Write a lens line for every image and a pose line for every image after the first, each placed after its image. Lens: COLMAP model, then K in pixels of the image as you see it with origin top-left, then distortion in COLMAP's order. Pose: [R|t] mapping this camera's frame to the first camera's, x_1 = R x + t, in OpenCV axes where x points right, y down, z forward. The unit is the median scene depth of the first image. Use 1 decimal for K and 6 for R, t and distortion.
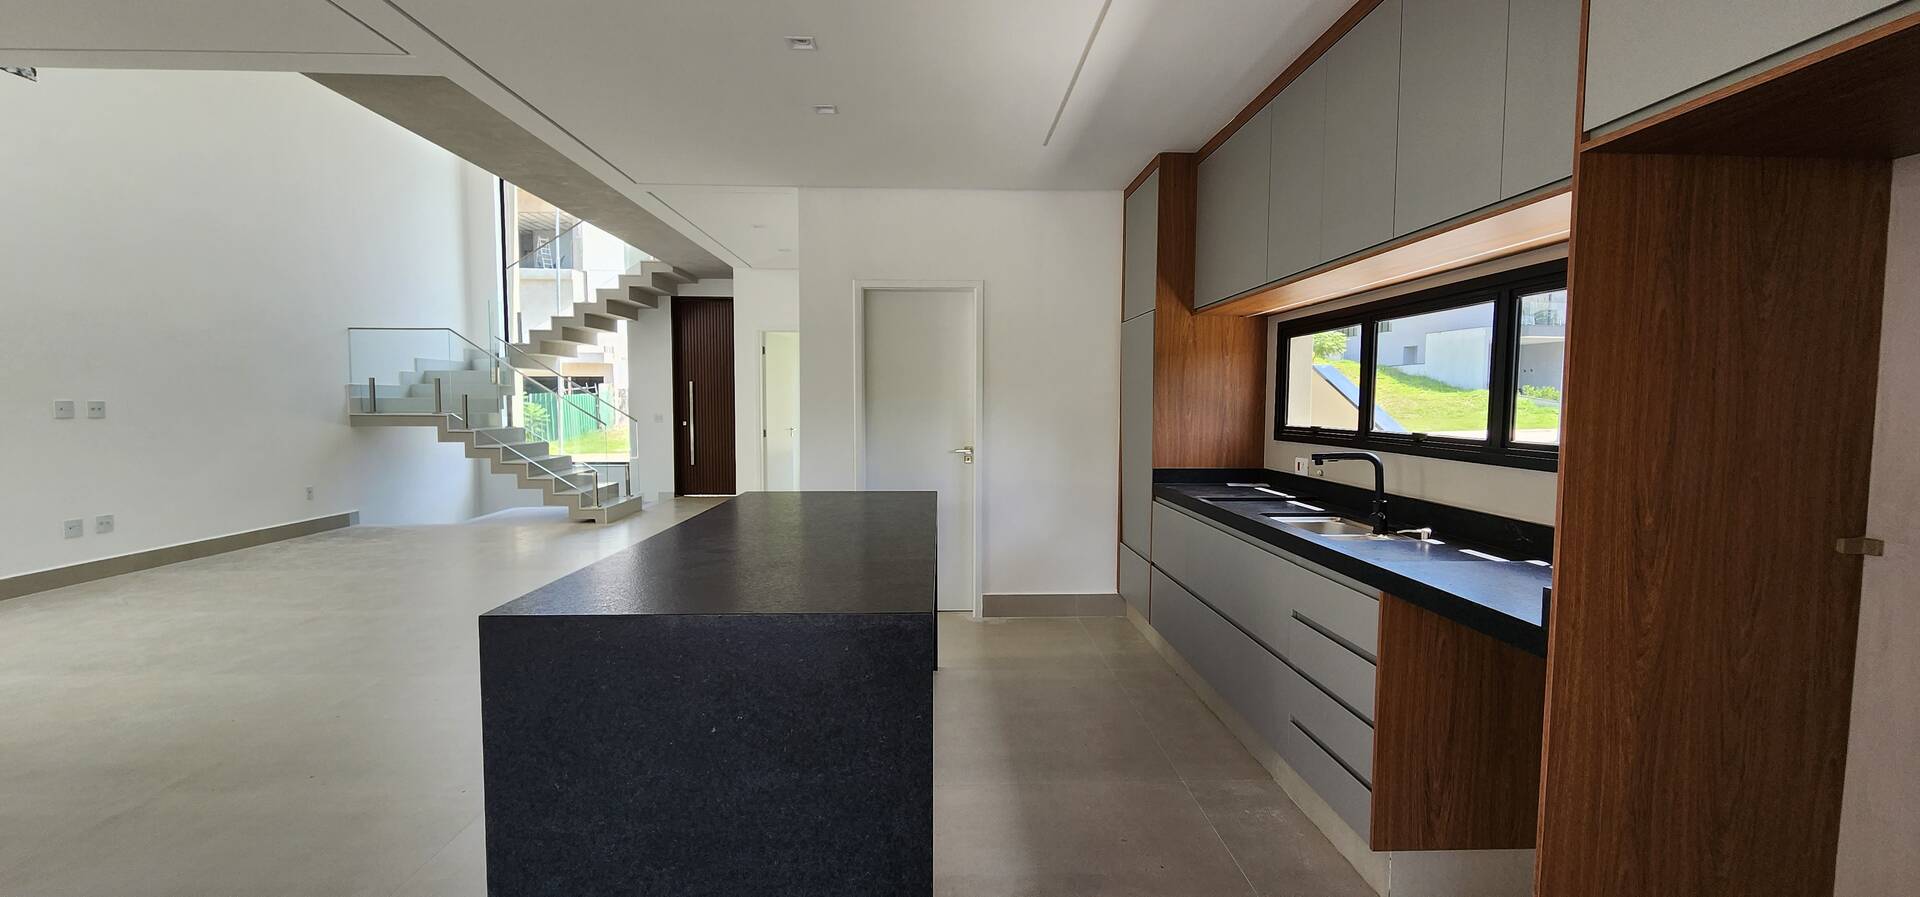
lens RADIAL K [[790.6, 0, 958.4], [0, 790.6, 446.7], [0, 0, 1]] dist [0.002934, -0.001152]
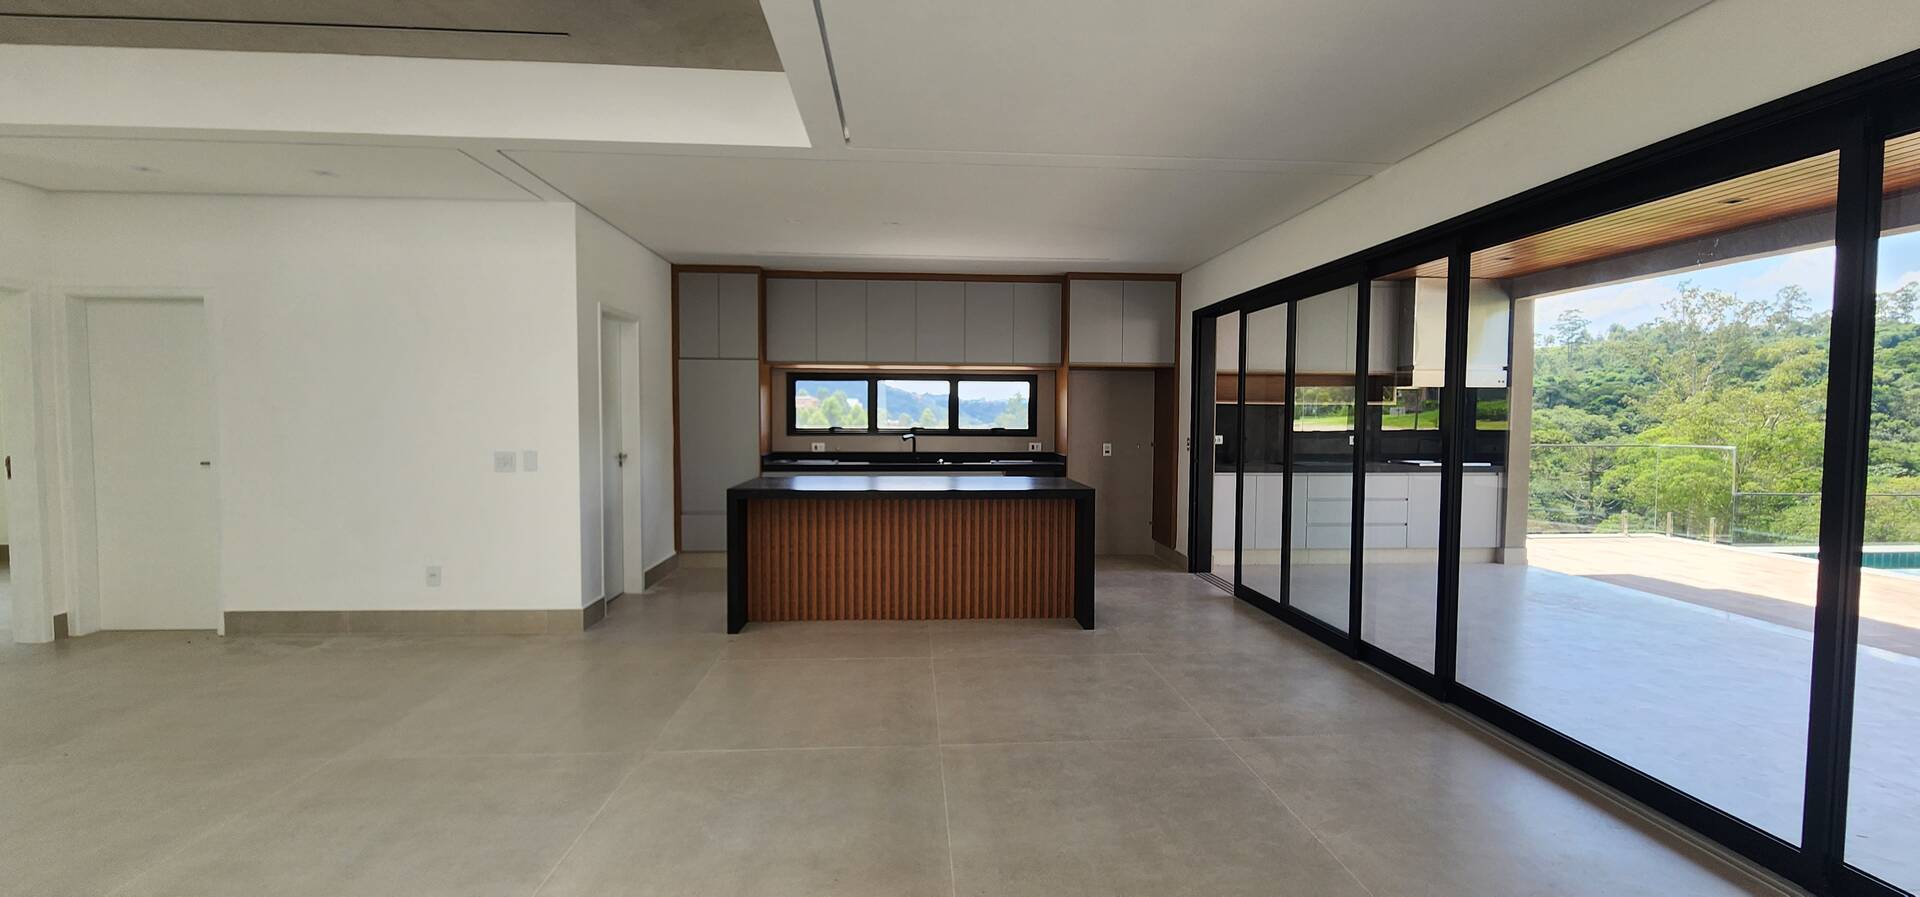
lens RADIAL K [[790.6, 0, 962.7], [0, 790.6, 455.3], [0, 0, 1]] dist [0.002934, -0.001152]
pose [[-0.039388, -0.055052, 0.997706, -1.471793], [0.051086, 0.997064, 0.057033, -0.046489], [-0.997917, 0.053215, -0.036460, 0.666118]]
